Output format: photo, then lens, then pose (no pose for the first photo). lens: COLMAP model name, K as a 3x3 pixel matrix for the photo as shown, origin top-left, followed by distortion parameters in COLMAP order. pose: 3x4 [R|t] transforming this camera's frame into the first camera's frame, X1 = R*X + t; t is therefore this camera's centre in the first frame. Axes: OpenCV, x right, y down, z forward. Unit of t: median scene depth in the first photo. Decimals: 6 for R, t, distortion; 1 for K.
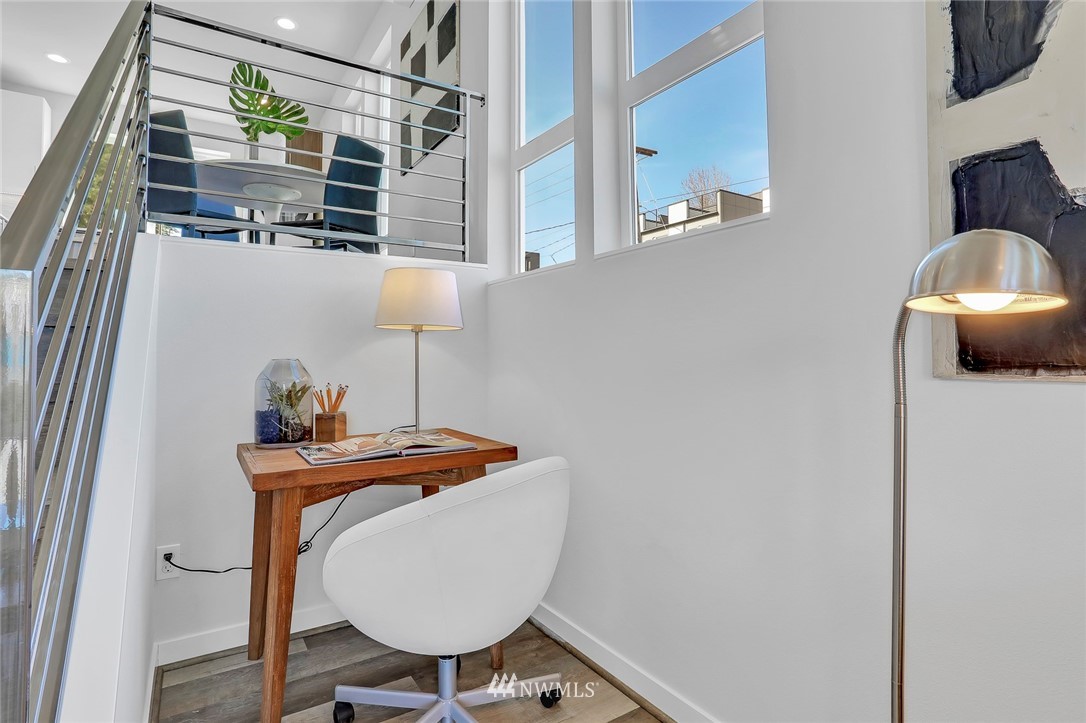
lens RADIAL K [[550.8, 0, 535.7], [0, 550.8, 349.8], [0, 0, 1]] dist [-0.067290, 0.029049]
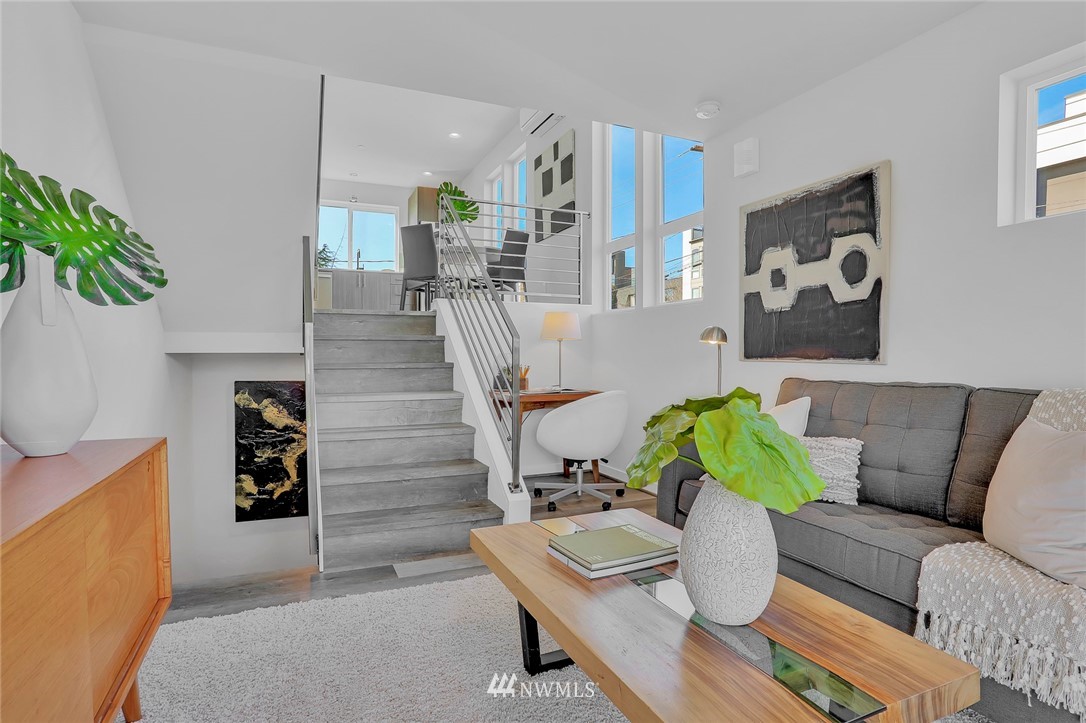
lens RADIAL K [[550.8, 0, 535.7], [0, 550.8, 349.8], [0, 0, 1]] dist [-0.067290, 0.029049]
pose [[0.987708, 0.006154, -0.156186, 0.017073], [-0.004957, 0.999955, 0.008056, -0.010772], [0.156229, -0.007183, 0.987695, -0.794729]]
